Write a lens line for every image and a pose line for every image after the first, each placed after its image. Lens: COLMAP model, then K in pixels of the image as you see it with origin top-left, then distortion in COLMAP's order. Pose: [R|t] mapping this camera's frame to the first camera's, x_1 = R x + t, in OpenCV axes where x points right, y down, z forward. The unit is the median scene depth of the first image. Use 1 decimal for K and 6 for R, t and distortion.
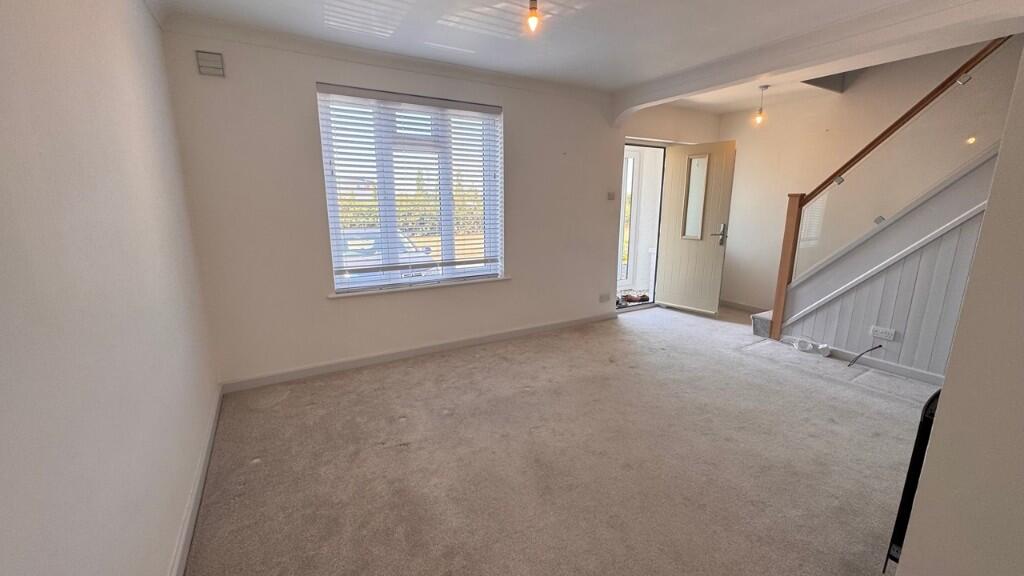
lens RADIAL K [[409.3, 0, 510.9], [0, 409.3, 288.7], [0, 0, 1]] dist [0.001514, 0.000367]
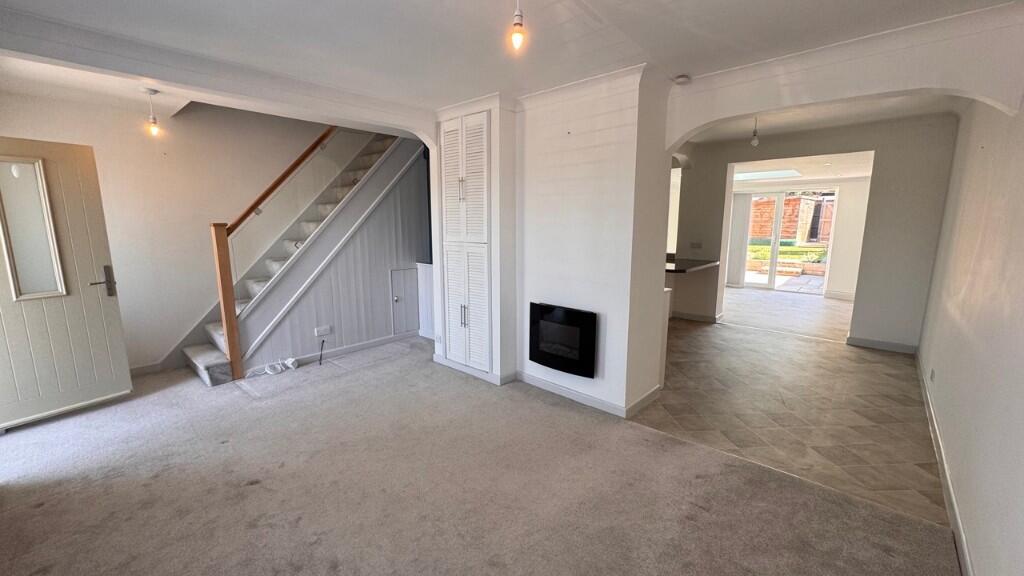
lens RADIAL K [[409.3, 0, 510.8], [0, 409.3, 289.3], [0, 0, 1]] dist [0.001514, 0.000367]
pose [[-0.295866, -0.159830, 0.941763, -0.402905], [0.203003, 0.952861, 0.225490, -0.164600], [-0.933409, 0.257895, -0.249474, 0.652015]]
